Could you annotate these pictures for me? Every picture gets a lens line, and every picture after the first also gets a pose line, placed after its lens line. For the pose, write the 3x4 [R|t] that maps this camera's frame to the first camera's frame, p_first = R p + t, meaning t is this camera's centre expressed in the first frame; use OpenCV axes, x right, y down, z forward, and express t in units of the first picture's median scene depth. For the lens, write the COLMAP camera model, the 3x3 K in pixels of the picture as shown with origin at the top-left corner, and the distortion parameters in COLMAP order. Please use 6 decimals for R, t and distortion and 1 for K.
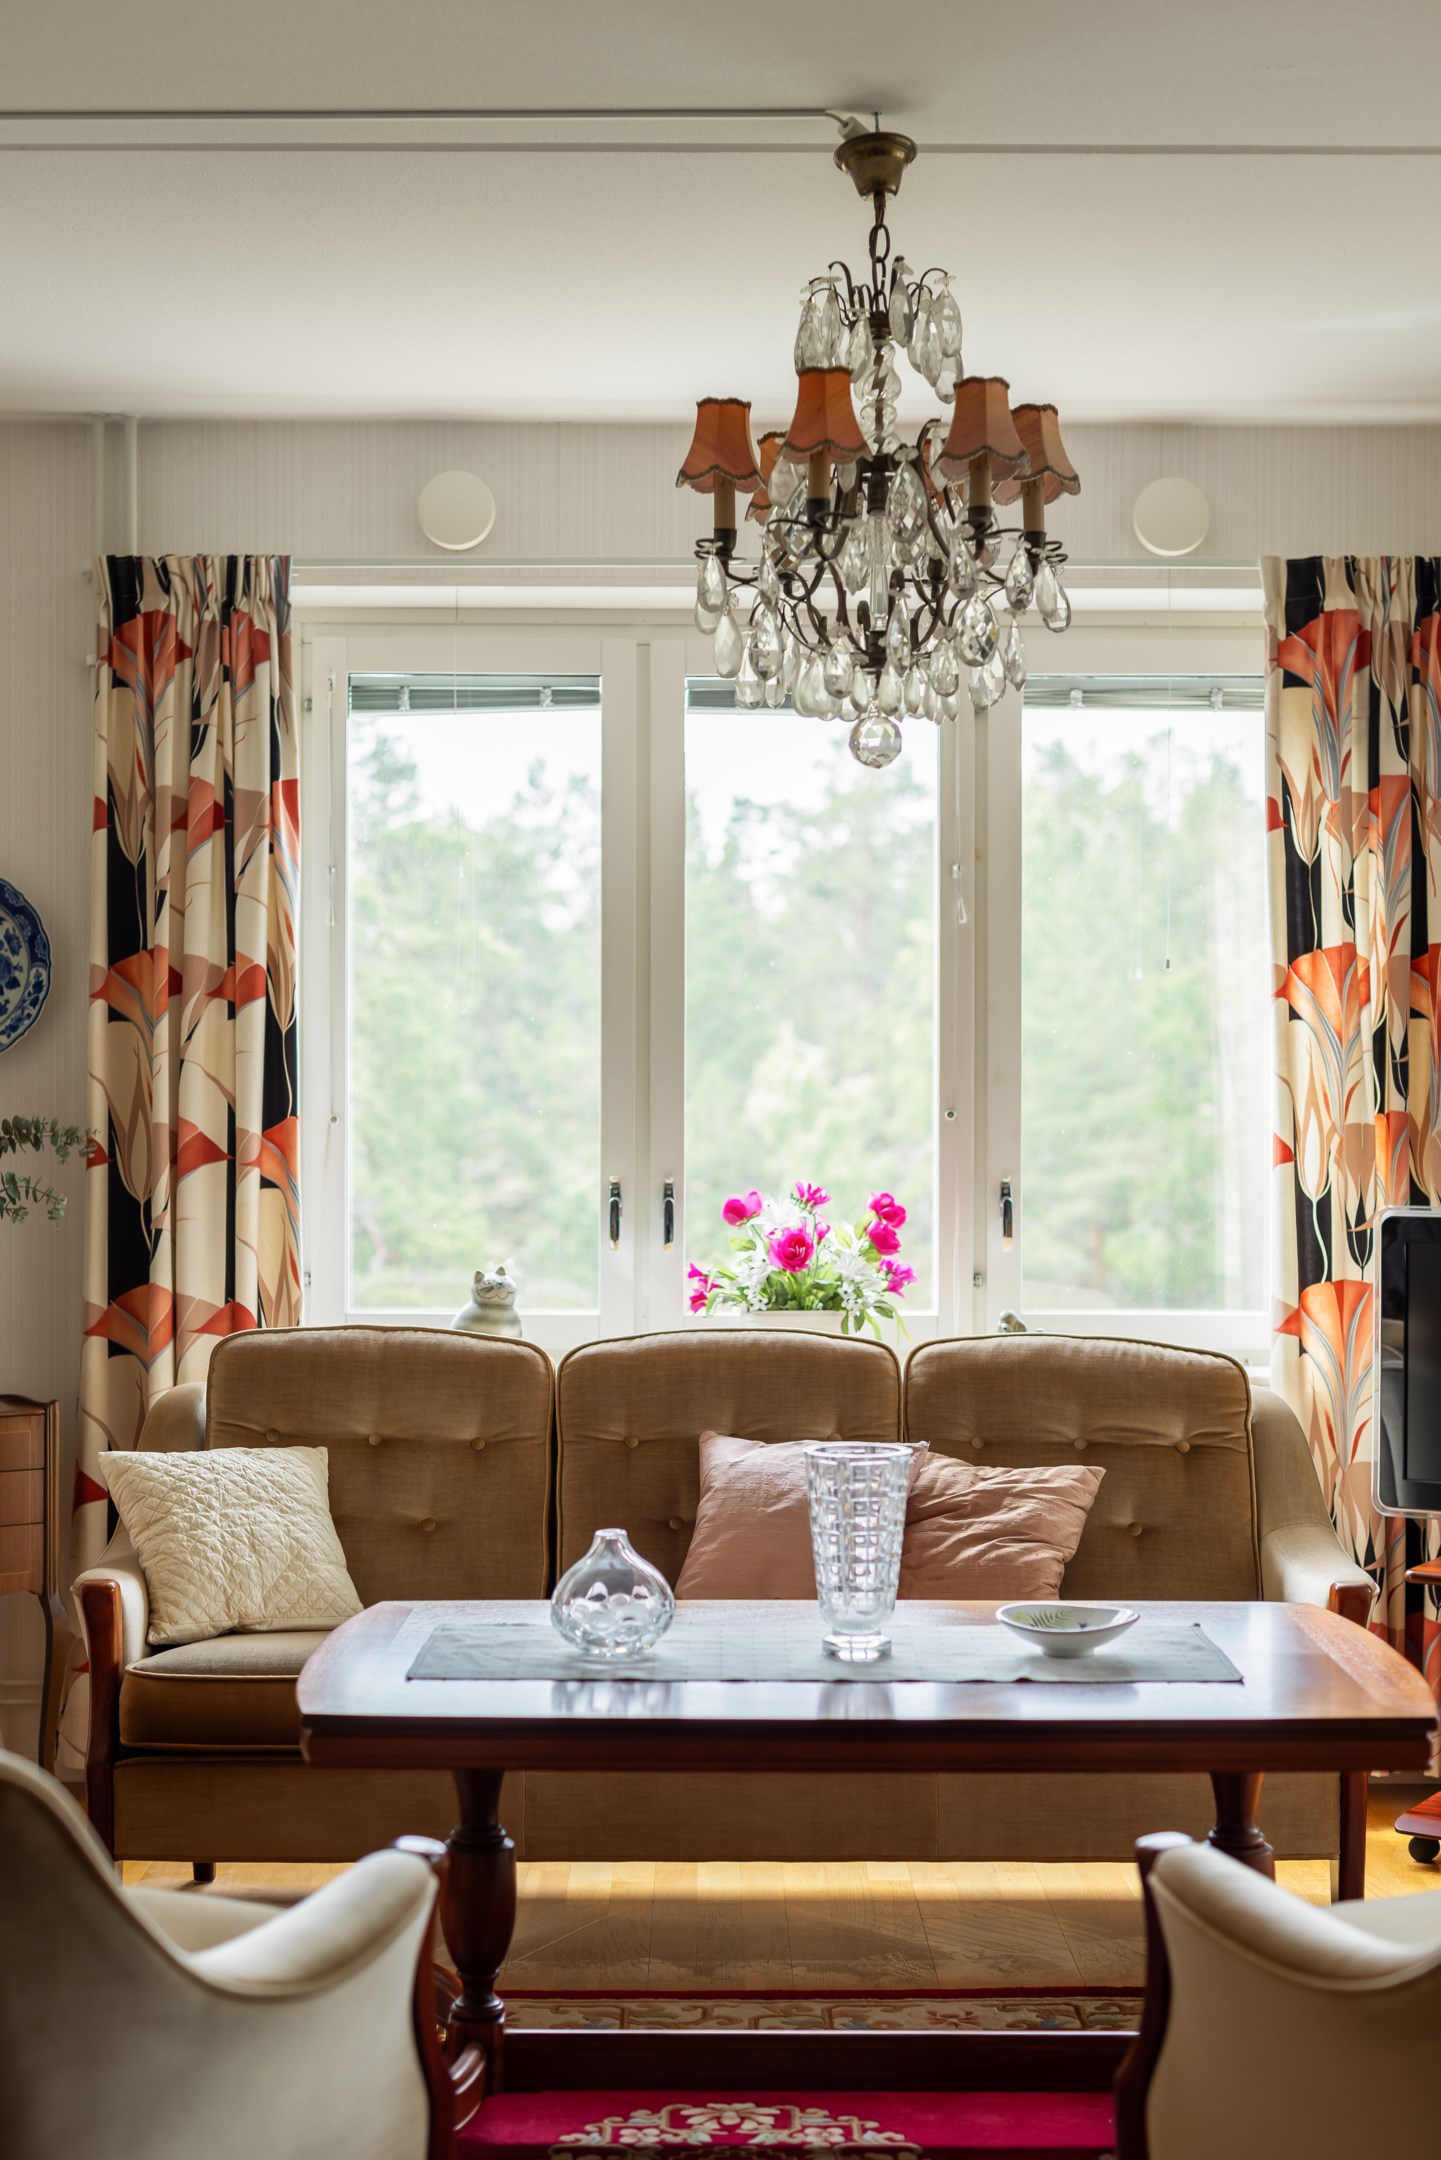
lens RADIAL K [[3027.3, 0, 728.6], [0, 3027.3, 1124.7], [0, 0, 1]] dist [-0.007079, 0.000000]
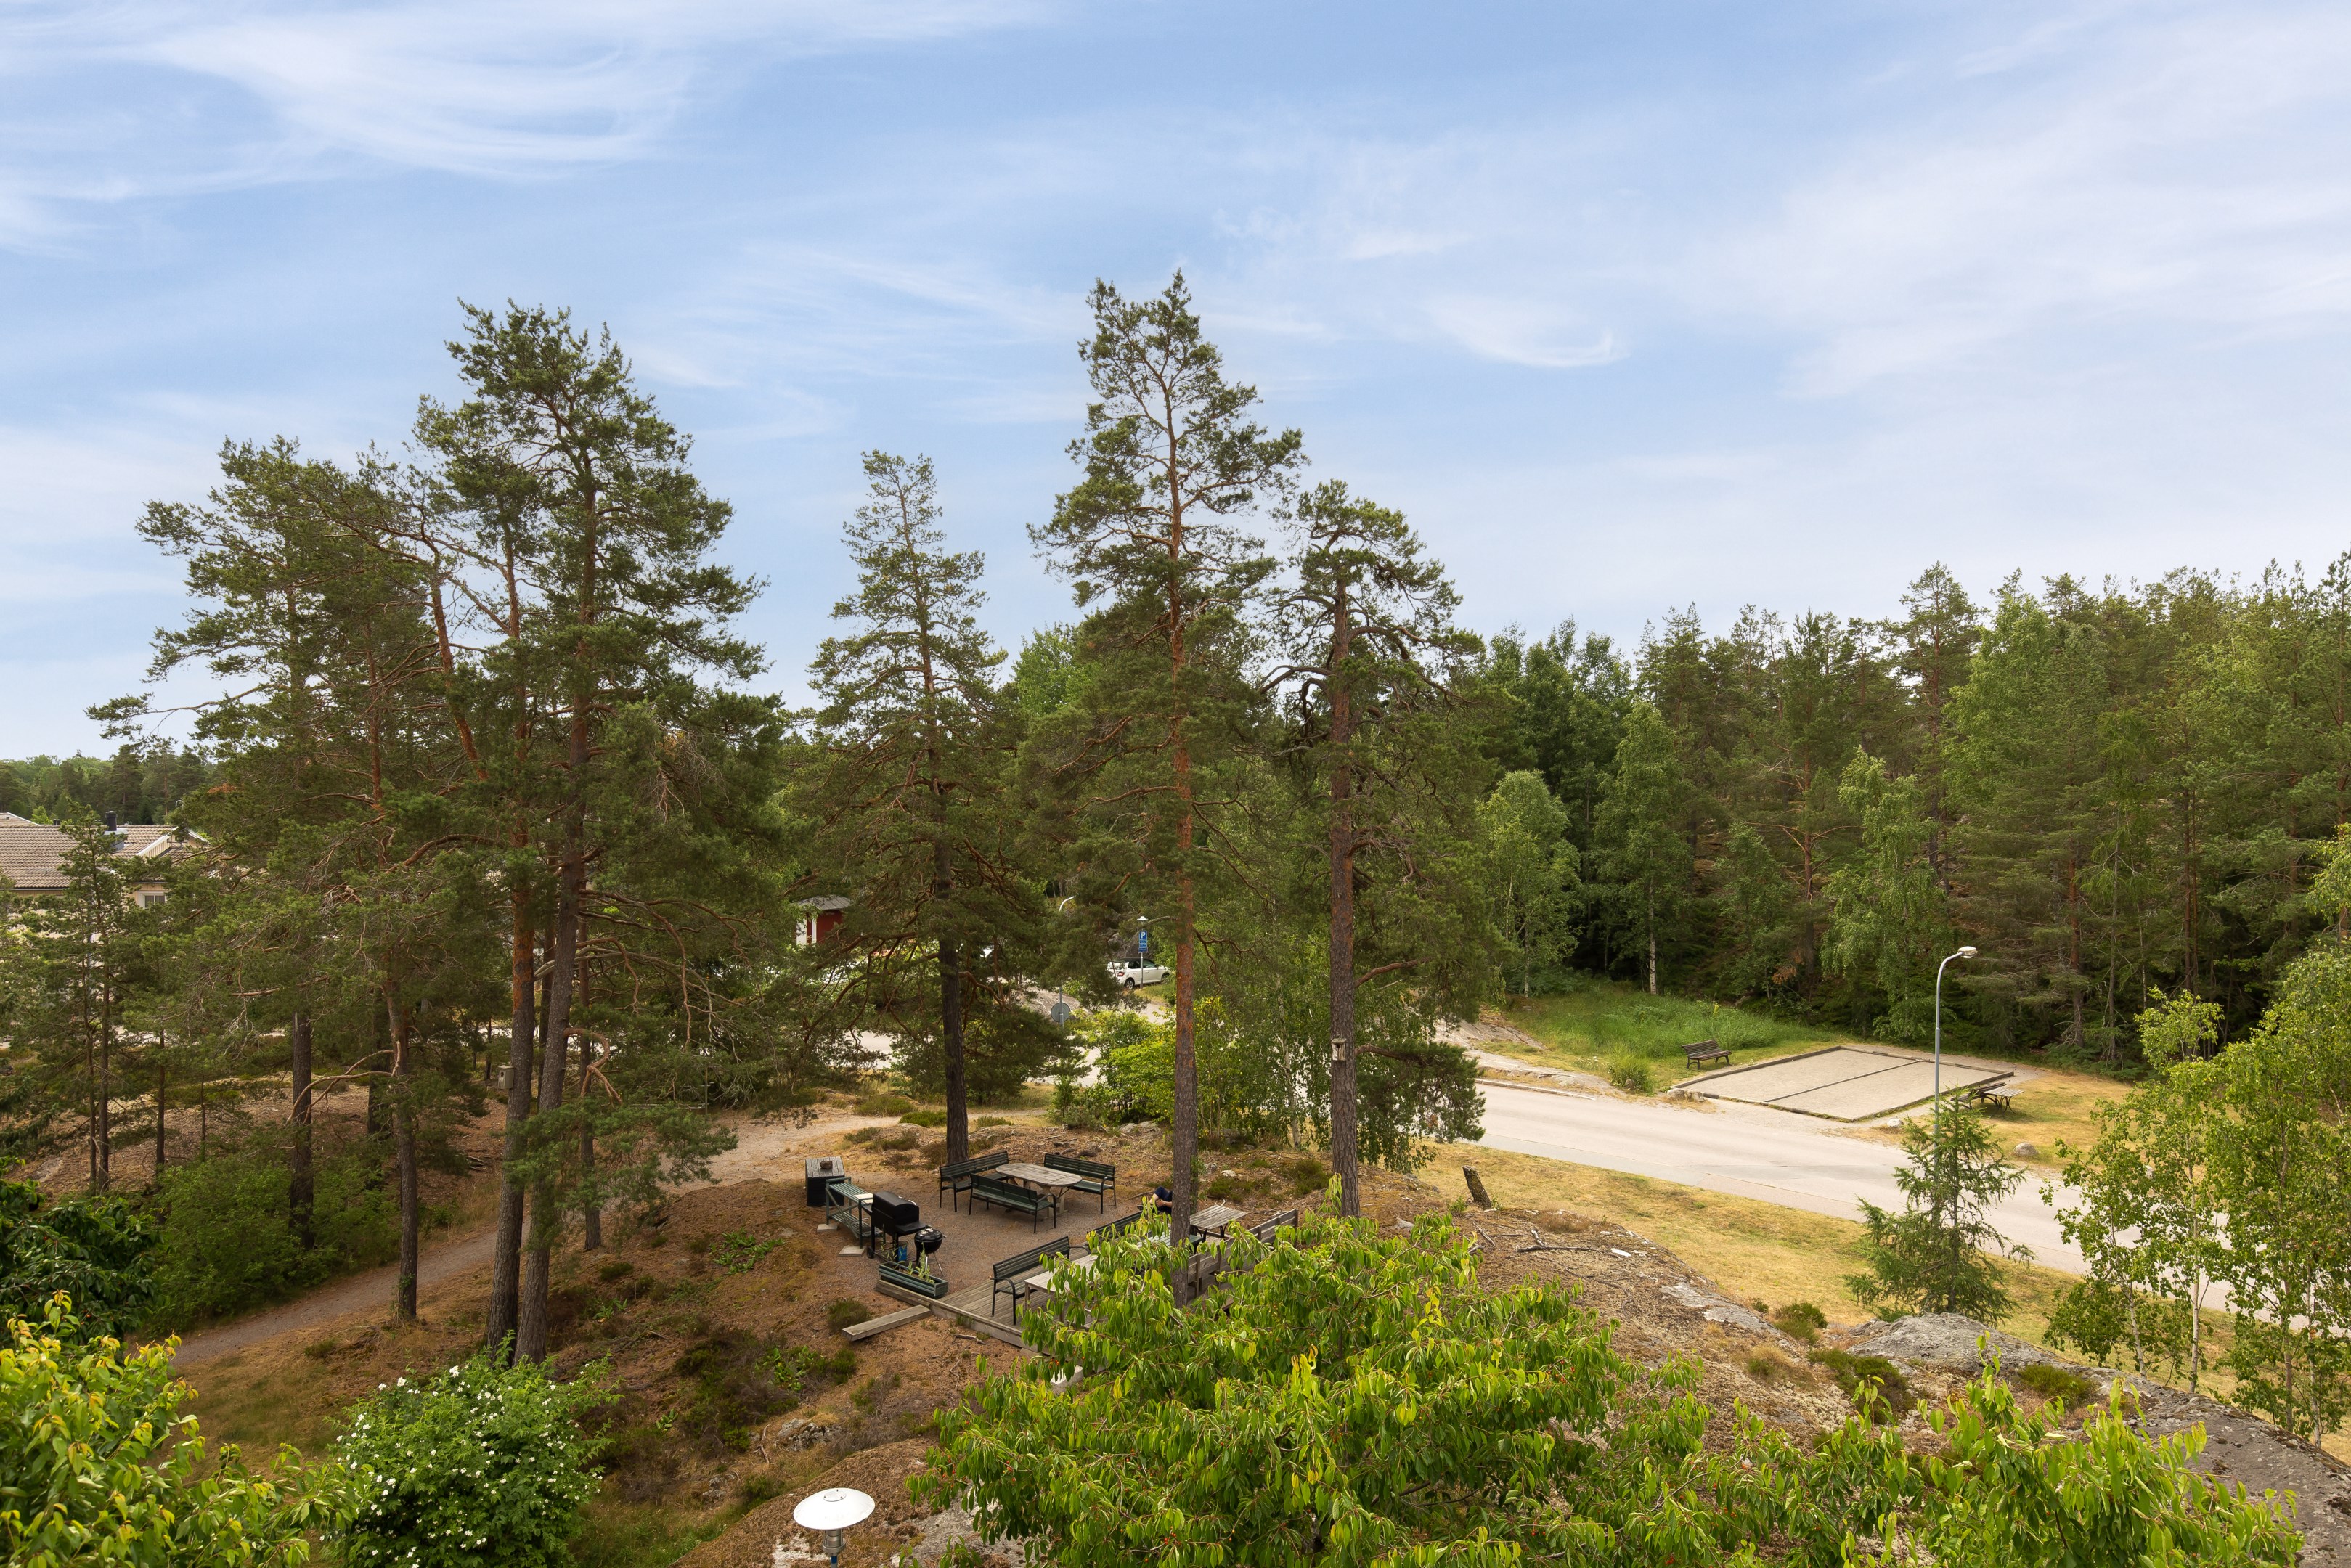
lens RADIAL K [[1367.9, 0, 1179.1], [0, 1367.9, 813.1], [0, 0, 1]] dist [0.006283, -0.007243]
pose [[0.870011, 0.011701, -0.492894, 0.724011], [-0.006120, 0.999898, 0.012934, -0.012986], [0.492995, -0.008236, 0.869993, 1.122899]]
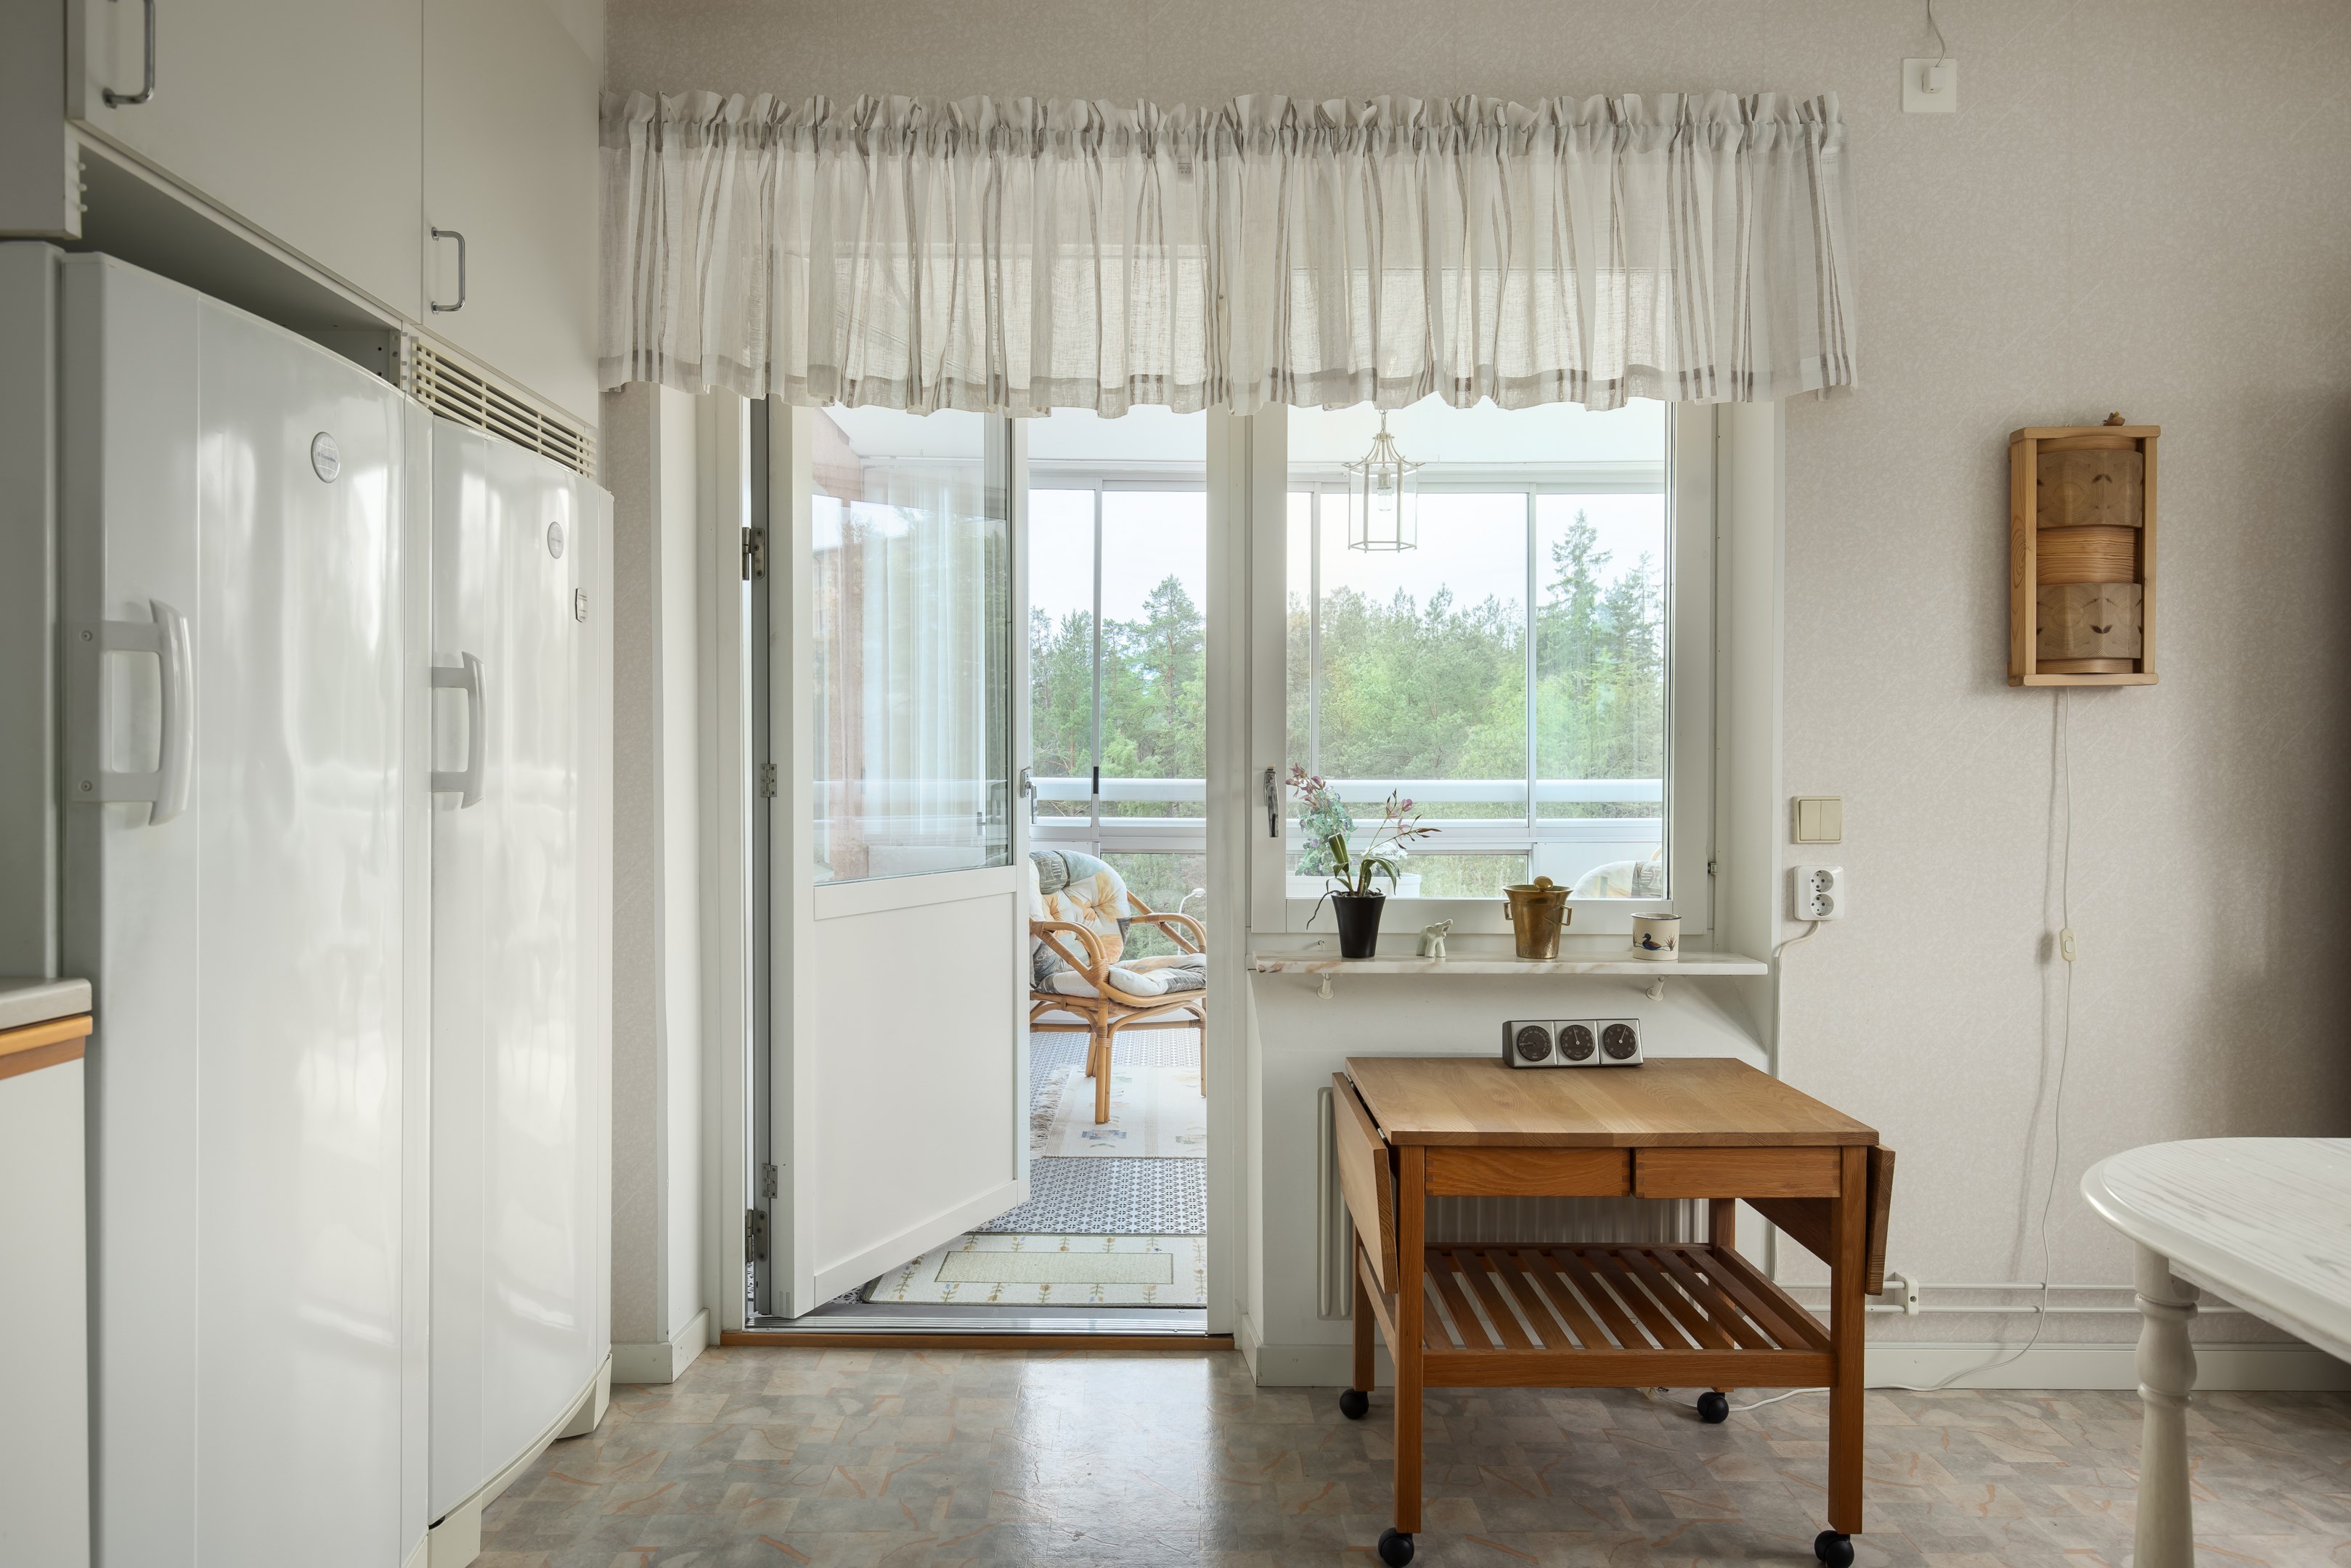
lens RADIAL K [[1498.4, 0, 1174.8], [0, 1498.4, 780.1], [0, 0, 1]] dist [-0.009535, 0.005158]
pose [[0.999993, -0.001459, -0.003485, 0.665924], [0.001450, 0.999996, -0.002565, 0.034779], [0.003488, 0.002560, 0.999991, -0.222267]]
